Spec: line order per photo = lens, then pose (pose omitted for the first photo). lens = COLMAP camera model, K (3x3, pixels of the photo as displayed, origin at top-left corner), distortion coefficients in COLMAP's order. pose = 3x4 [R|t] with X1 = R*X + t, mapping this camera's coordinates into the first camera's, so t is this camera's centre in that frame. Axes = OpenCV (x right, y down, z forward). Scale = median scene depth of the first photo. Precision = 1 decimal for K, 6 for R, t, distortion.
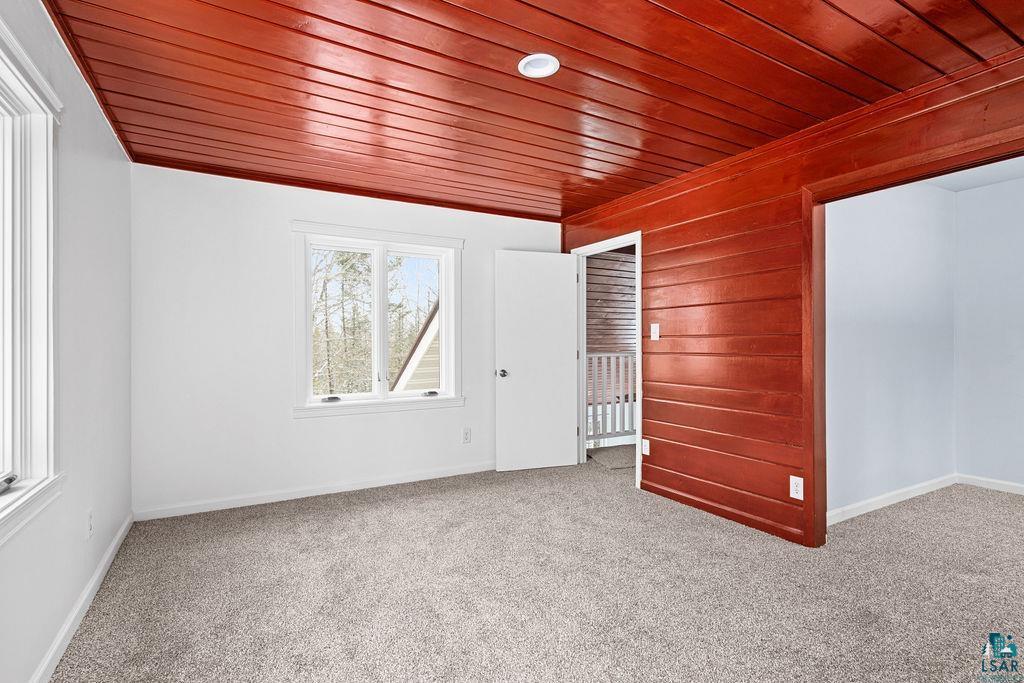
lens RADIAL K [[490.8, 0, 512.0], [0, 490.8, 345.8], [0, 0, 1]] dist [-0.006039, -0.000559]
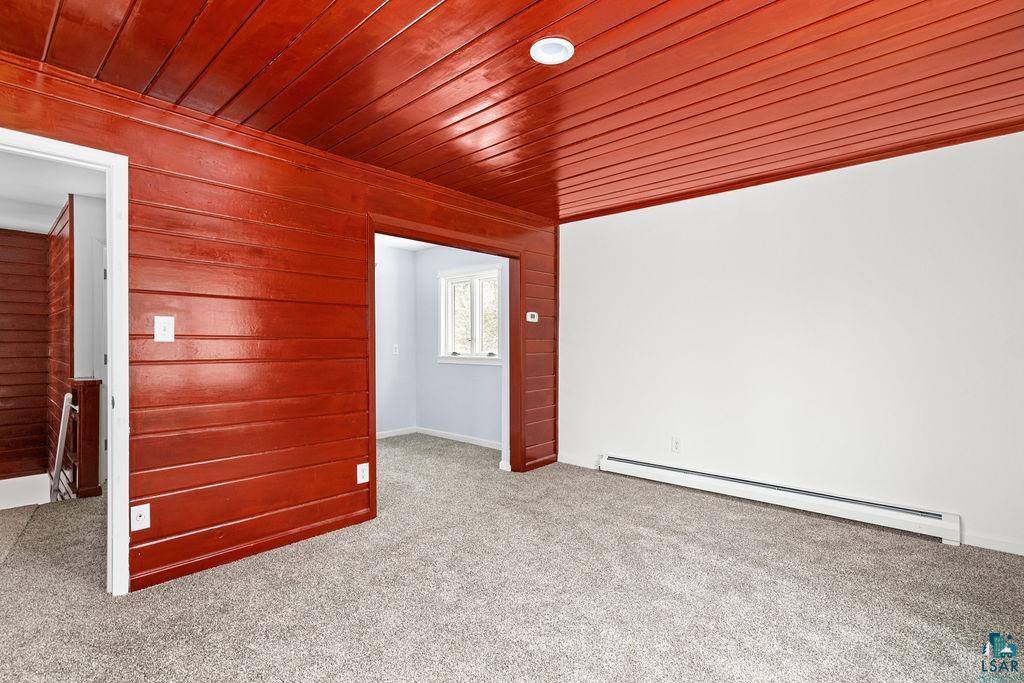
lens RADIAL K [[490.8, 0, 512.0], [0, 490.8, 340.5], [0, 0, 1]] dist [-0.006039, -0.000559]
pose [[-0.317463, 0.009491, 0.948223, -0.507192], [0.003046, 0.999955, -0.008989, -0.006808], [-0.948266, 0.000035, -0.317477, 0.851426]]
